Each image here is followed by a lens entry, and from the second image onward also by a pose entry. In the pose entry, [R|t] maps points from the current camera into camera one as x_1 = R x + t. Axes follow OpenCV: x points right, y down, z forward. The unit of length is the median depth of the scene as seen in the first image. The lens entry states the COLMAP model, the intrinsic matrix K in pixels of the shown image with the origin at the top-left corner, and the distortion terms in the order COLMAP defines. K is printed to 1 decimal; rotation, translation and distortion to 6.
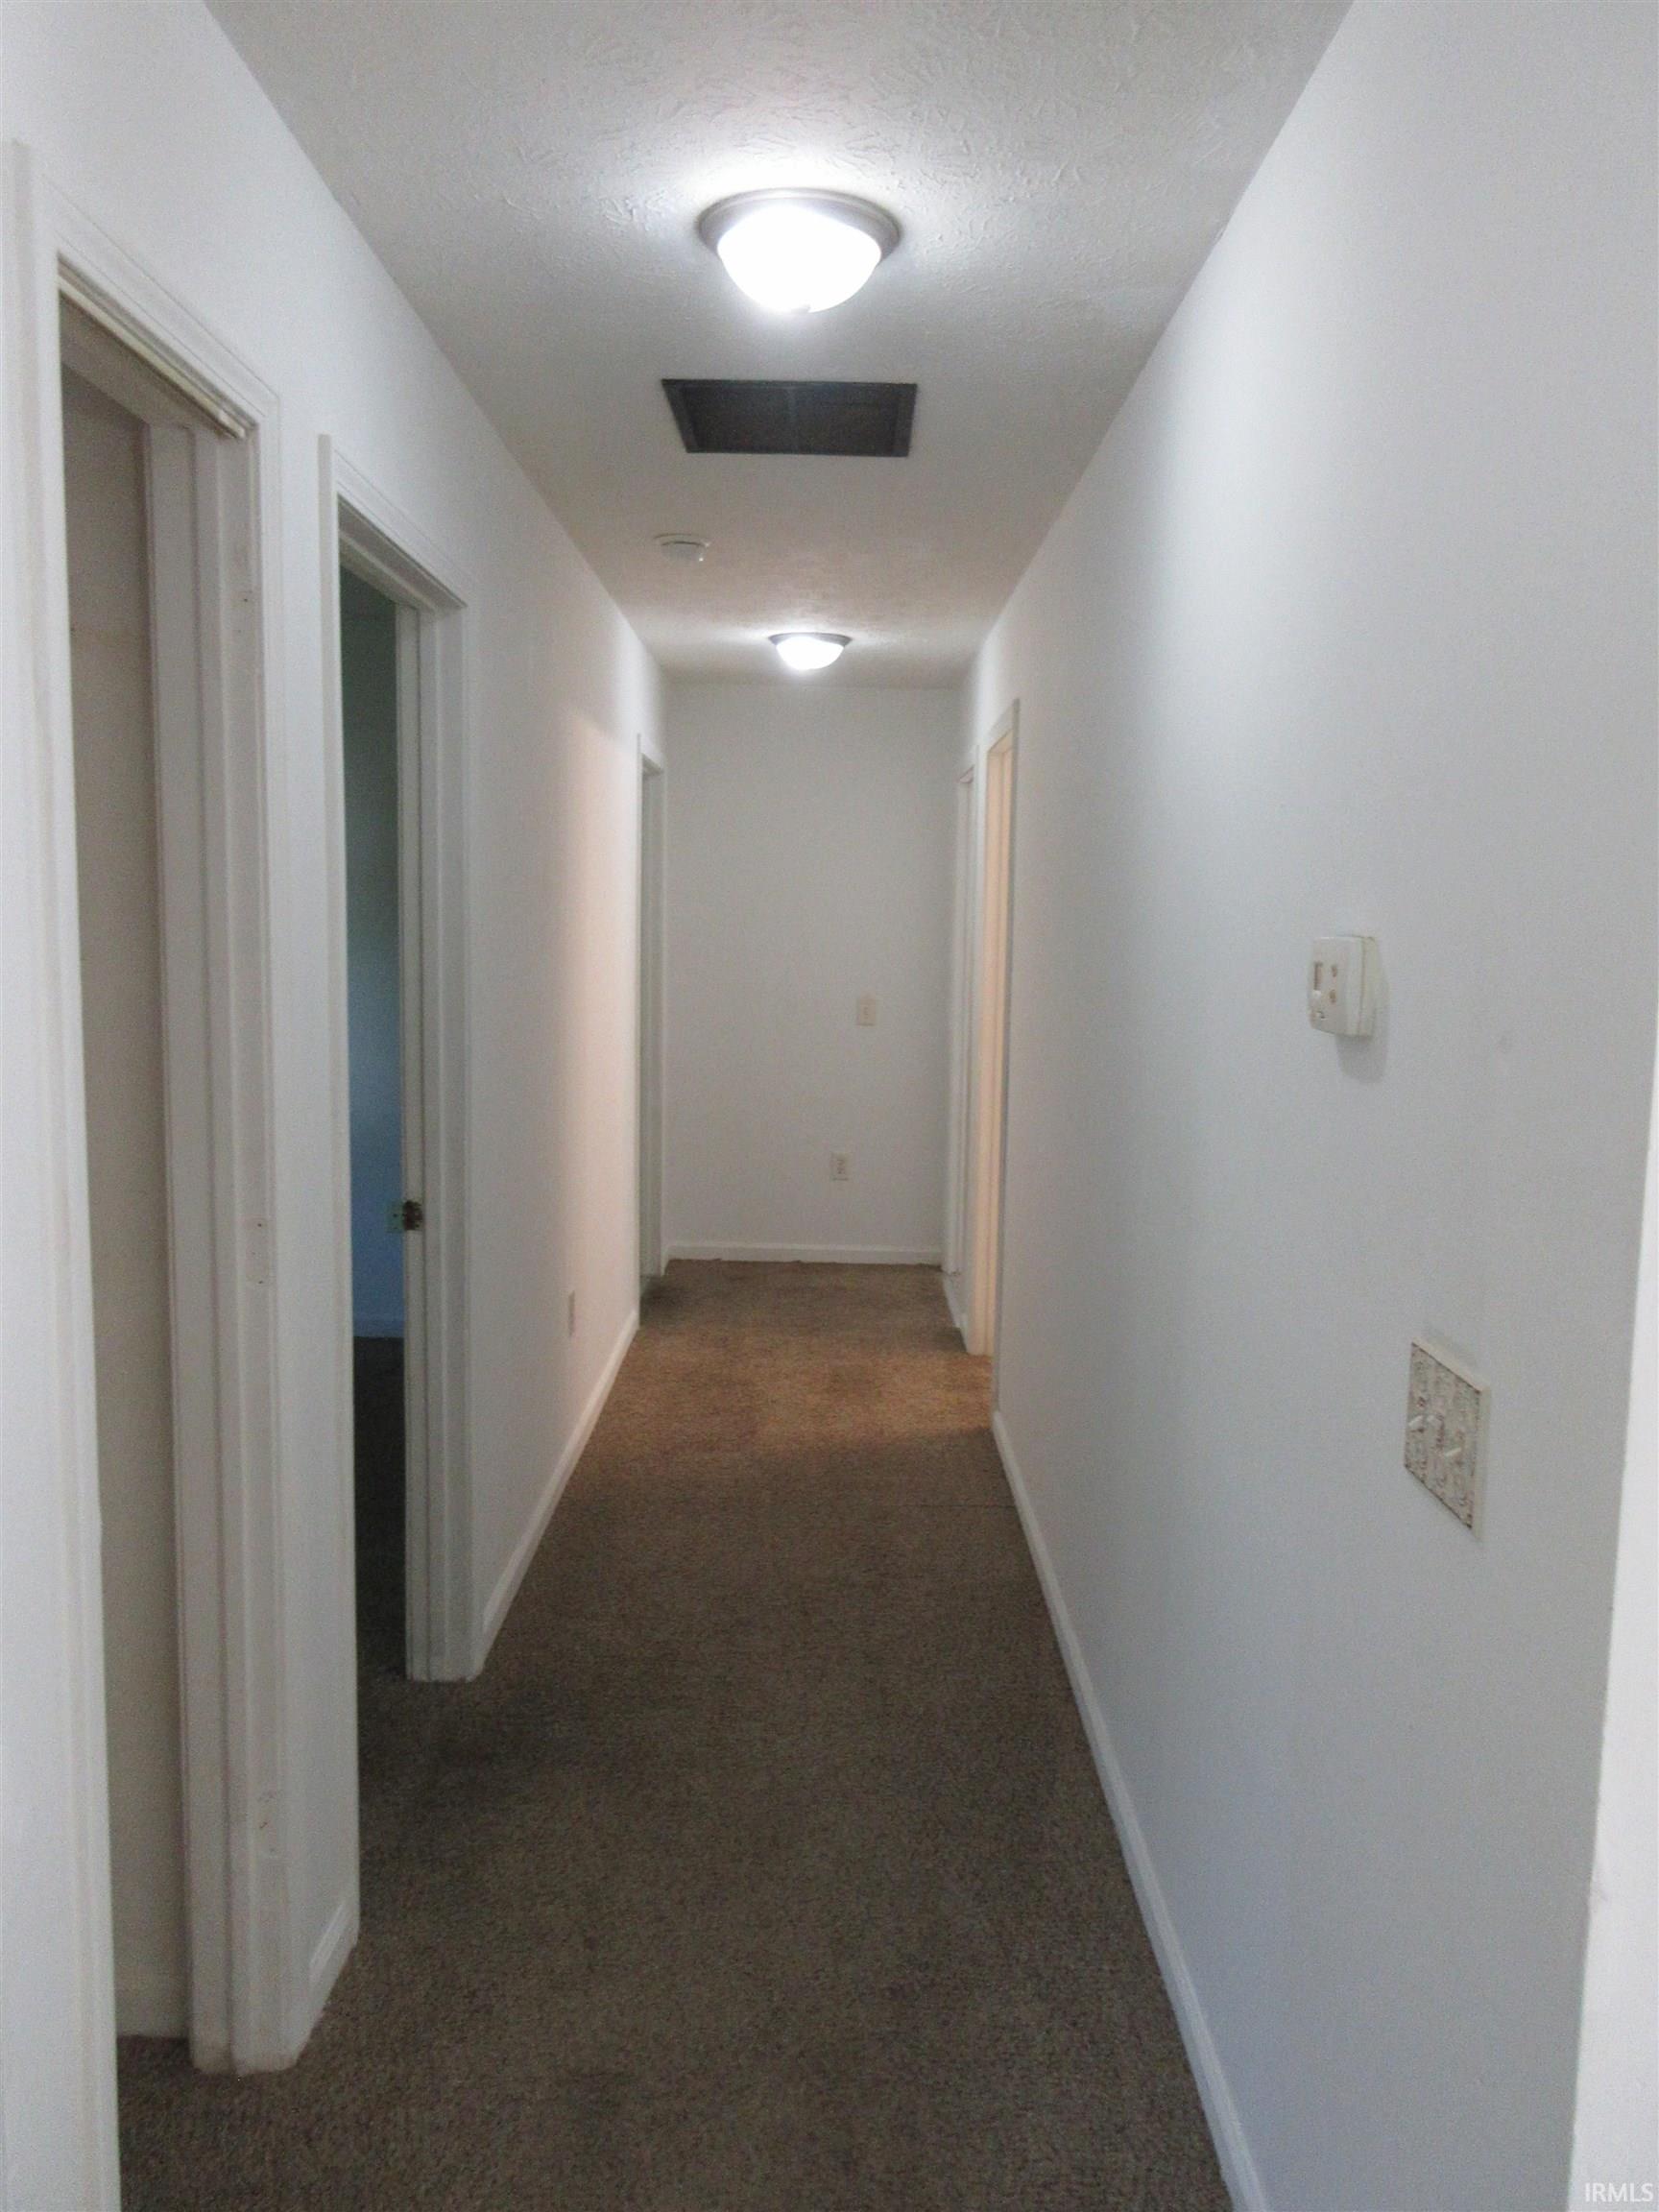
lens RADIAL K [[1658.7, 0, 826.9], [0, 1658.7, 1101.0], [0, 0, 1]] dist [0.017023, -0.013389]
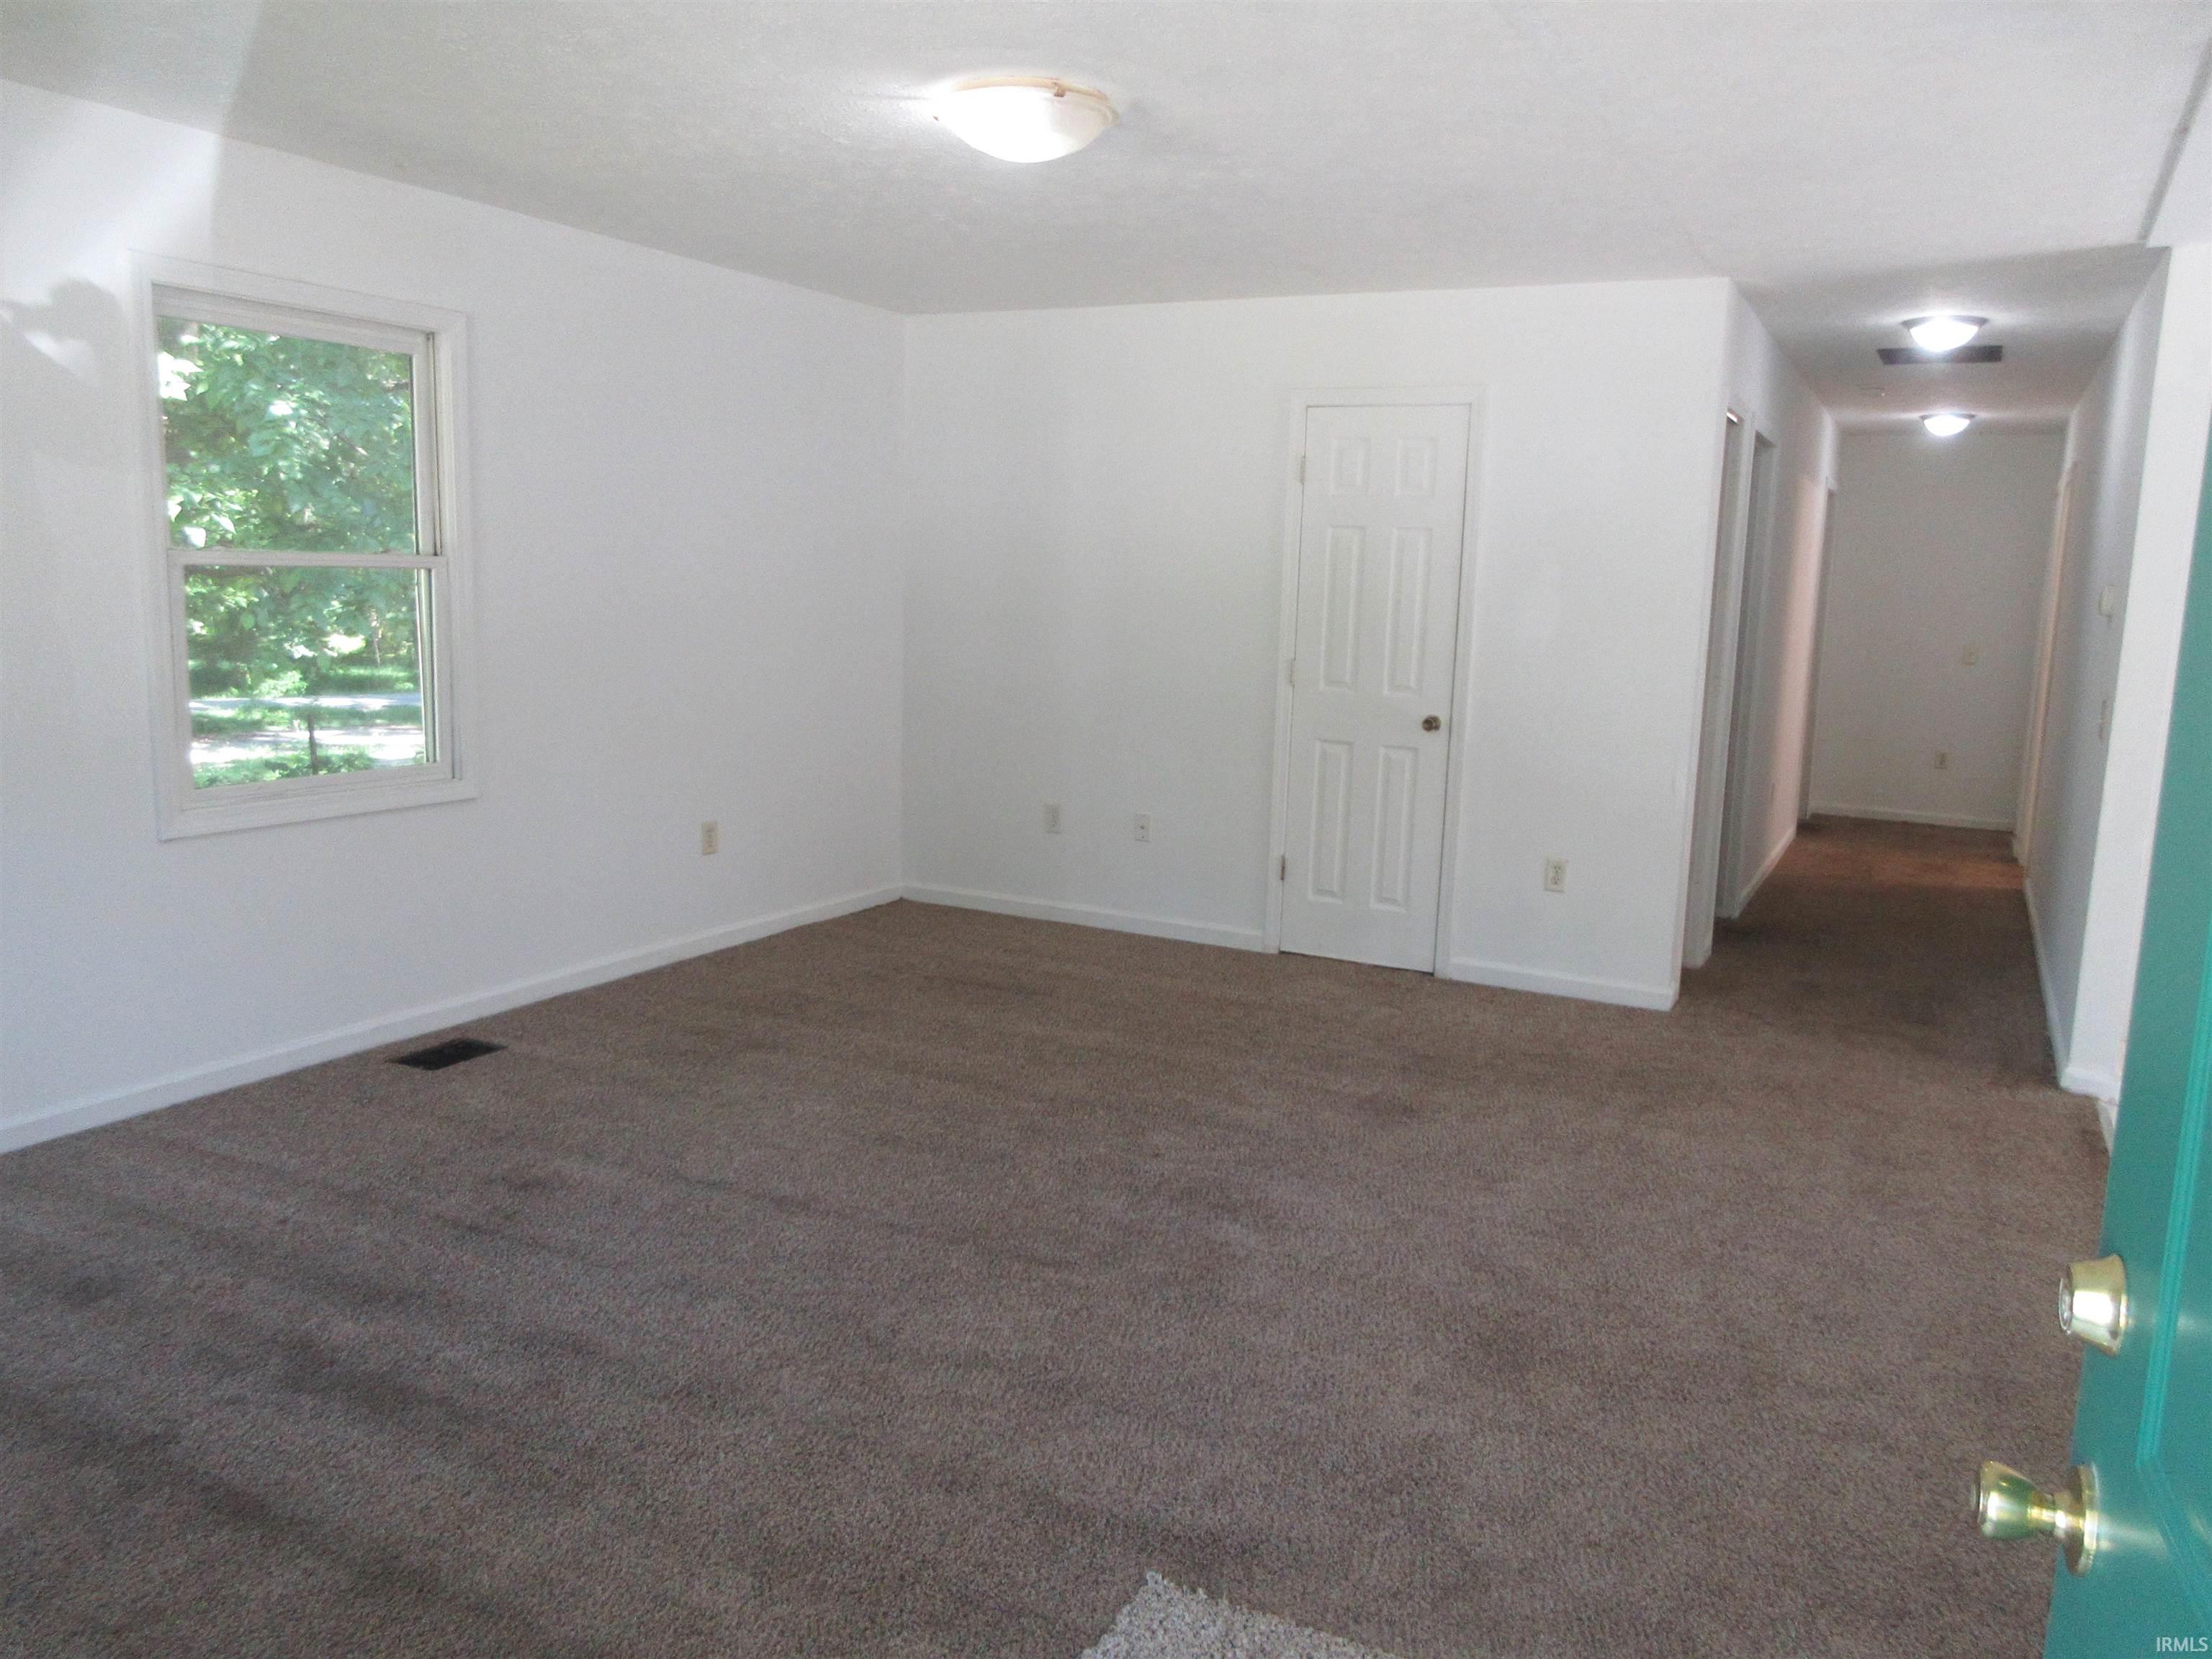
lens RADIAL K [[1658.7, 0, 1123.6], [0, 1658.7, 828.6], [0, 0, 1]] dist [0.017023, -0.013389]
pose [[0.893636, 0.077174, -0.442107, 0.020736], [-0.065460, 0.996983, 0.041718, 0.108959], [0.443993, -0.008340, 0.895992, -0.826195]]
